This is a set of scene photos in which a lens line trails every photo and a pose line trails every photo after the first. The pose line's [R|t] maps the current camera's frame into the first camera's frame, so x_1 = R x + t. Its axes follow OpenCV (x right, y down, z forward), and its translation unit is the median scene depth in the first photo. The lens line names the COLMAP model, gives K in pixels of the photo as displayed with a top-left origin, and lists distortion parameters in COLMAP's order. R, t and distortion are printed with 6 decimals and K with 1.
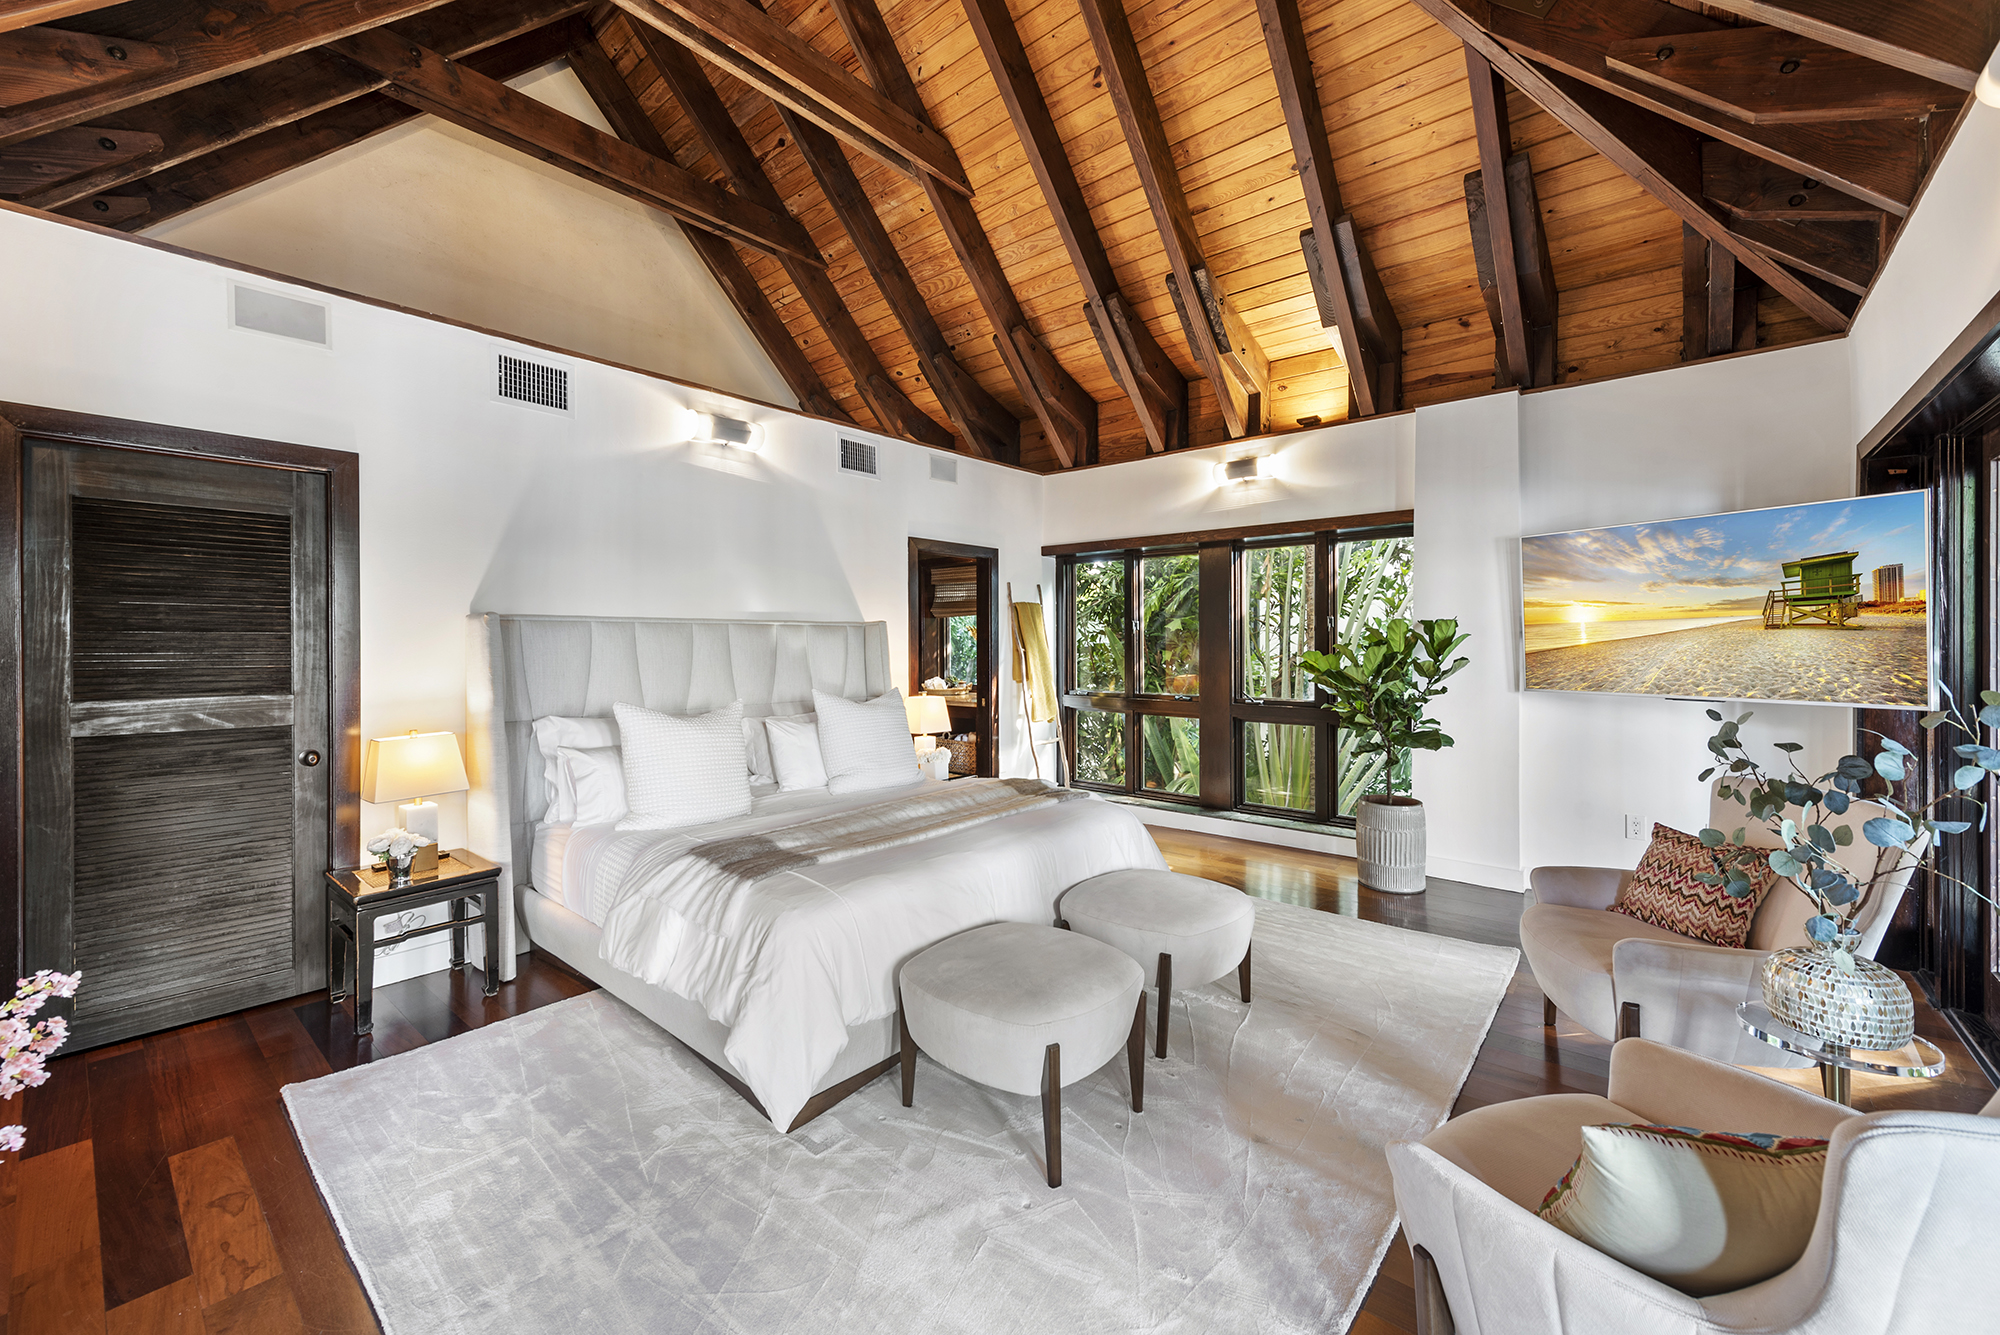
lens RADIAL K [[791.9, 0, 1004.9], [0, 791.9, 648.4], [0, 0, 1]] dist [0.005336, -0.000125]
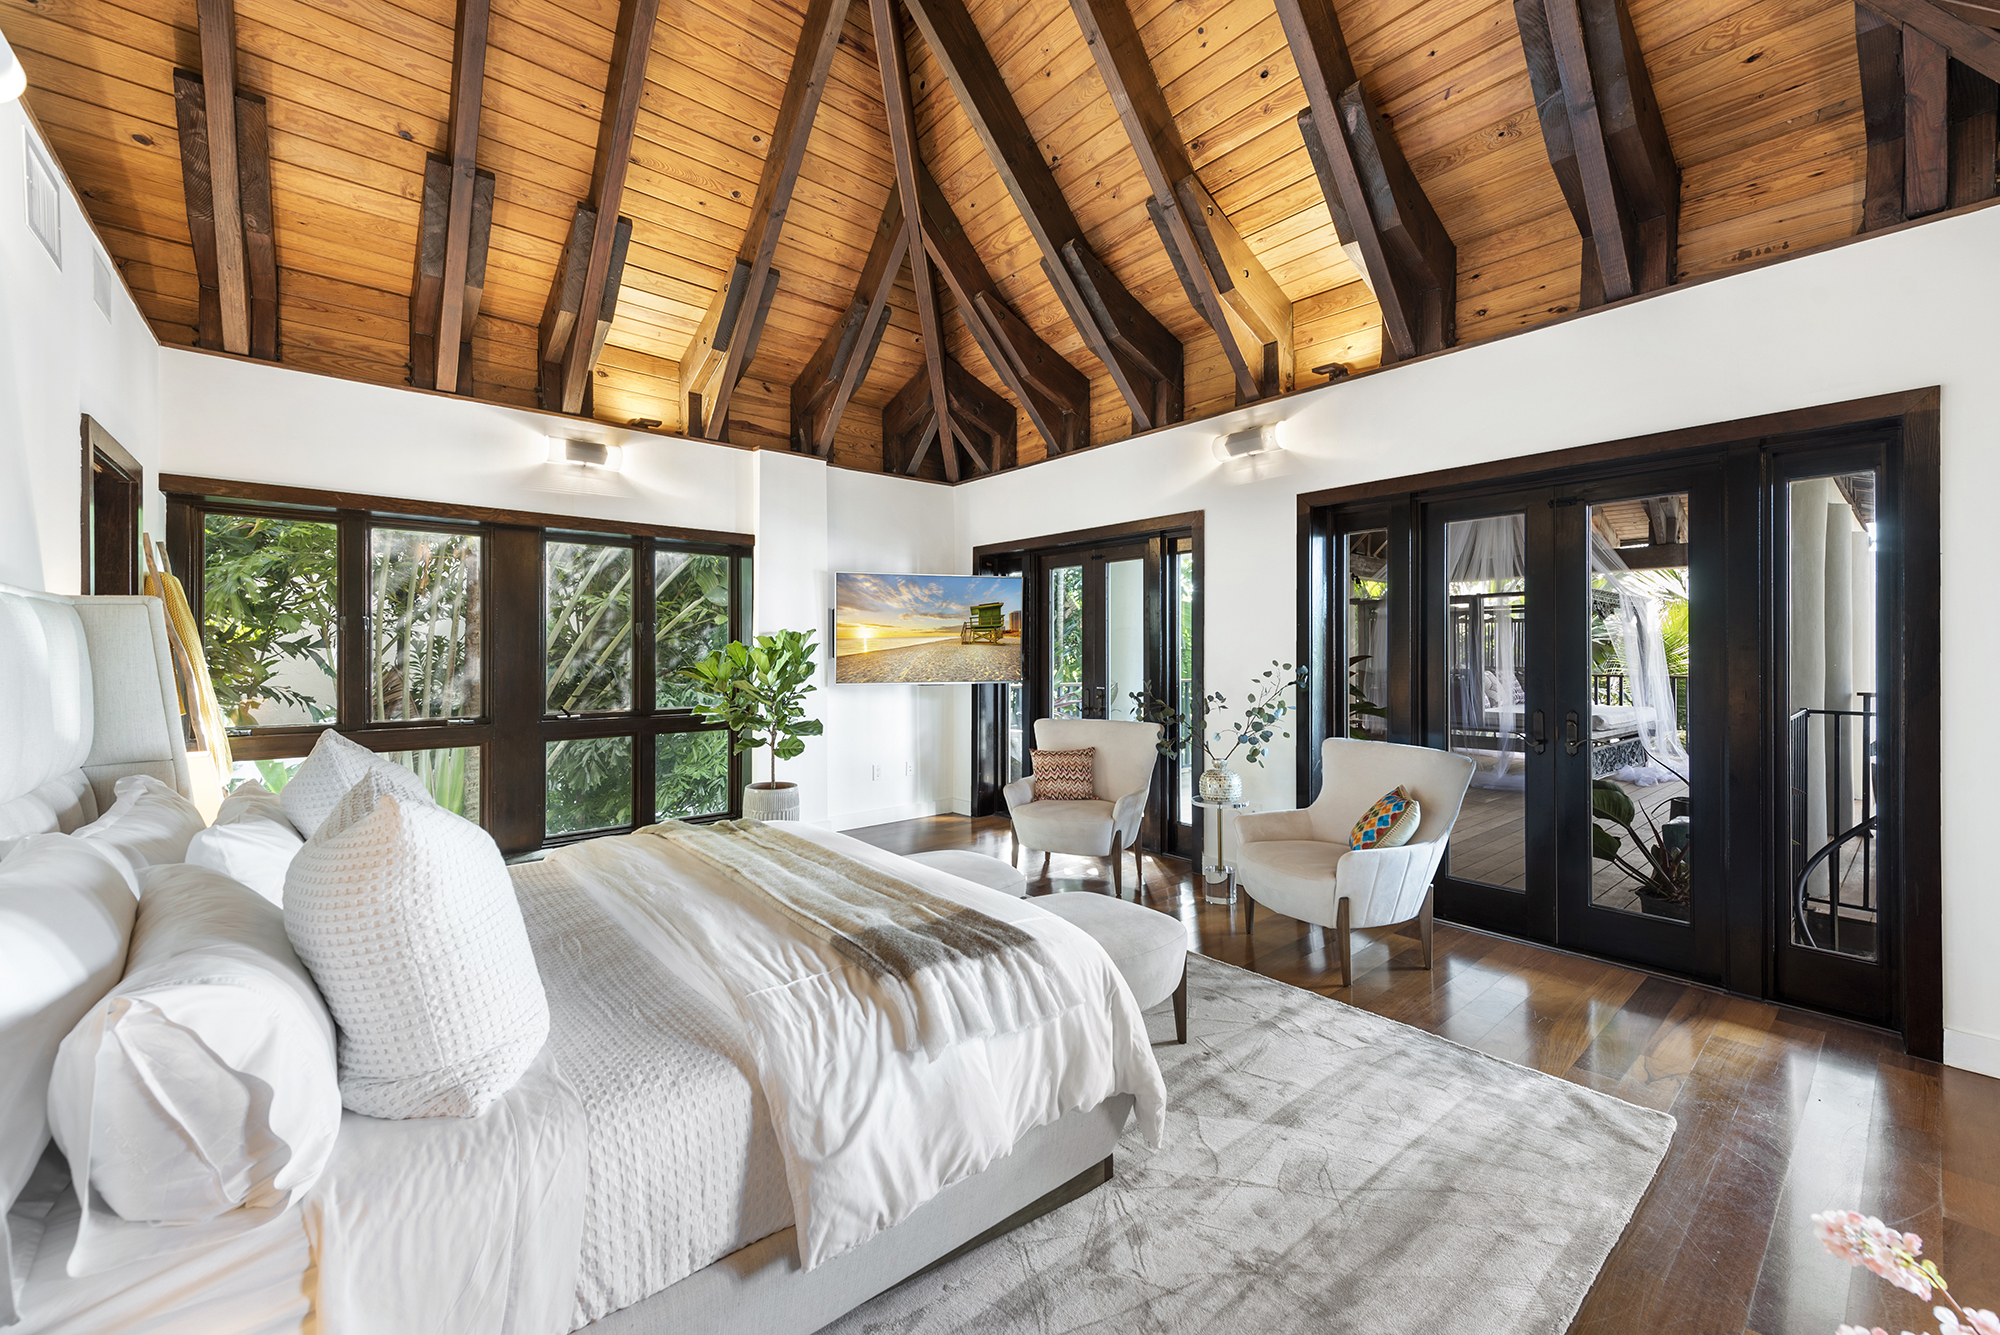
lens RADIAL K [[791.9, 0, 1004.9], [0, 791.9, 648.4], [0, 0, 1]] dist [0.005336, -0.000125]
pose [[0.159639, 0.011259, 0.987111, -0.609718], [0.000894, 0.999933, -0.011549, 0.005295], [-0.987175, 0.002726, 0.159618, 0.483379]]
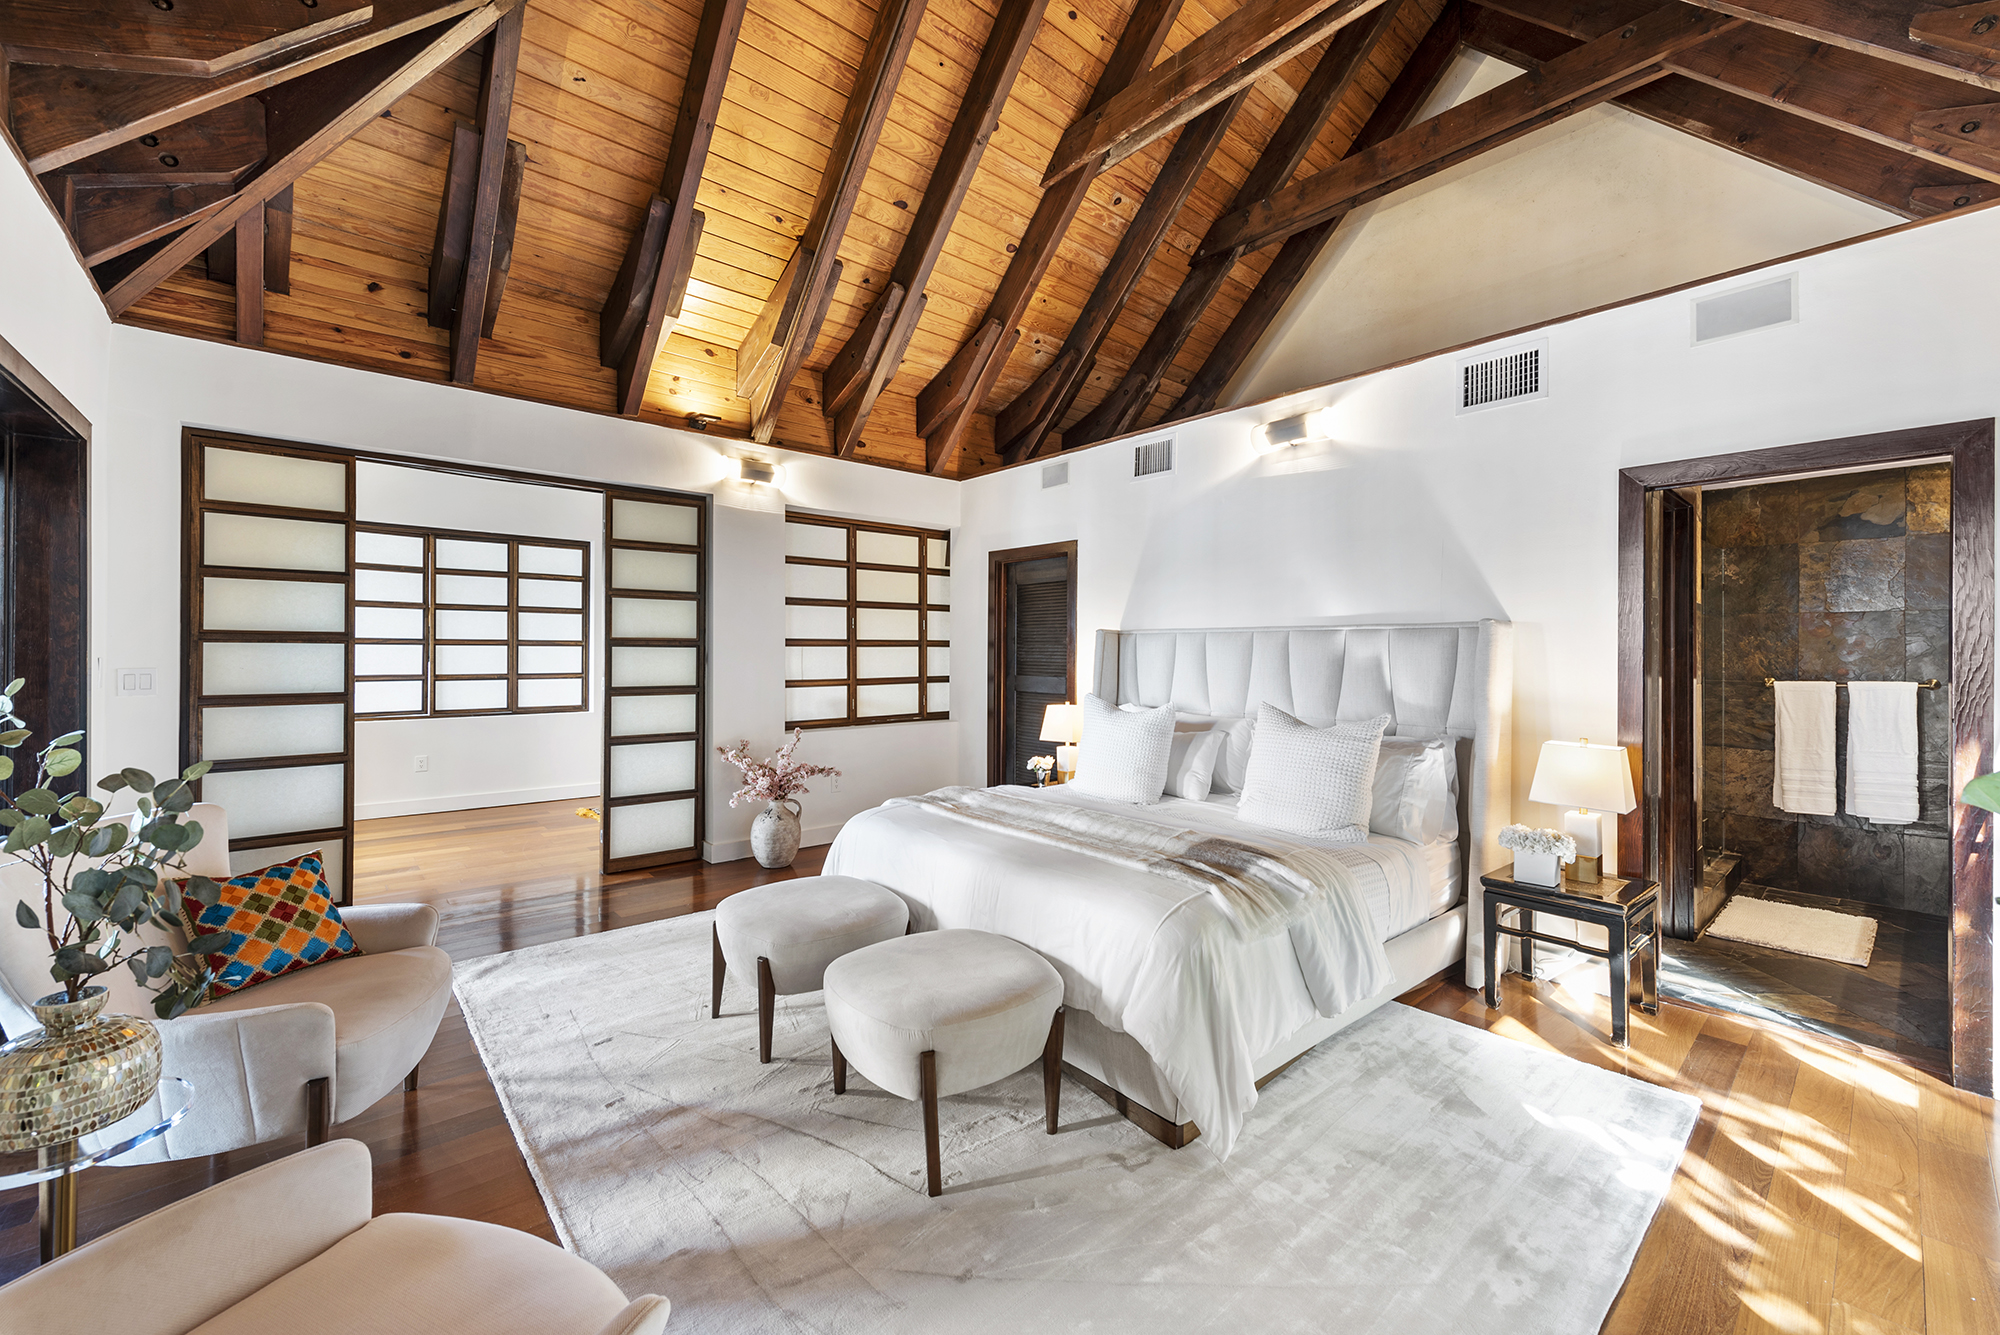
lens RADIAL K [[791.9, 0, 1004.9], [0, 791.9, 648.4], [0, 0, 1]] dist [0.005336, -0.000125]
pose [[-0.143422, 0.003031, -0.989657, 0.648712], [-0.004356, 0.999984, 0.003694, -0.010890], [0.989652, 0.004841, -0.143406, 0.784790]]
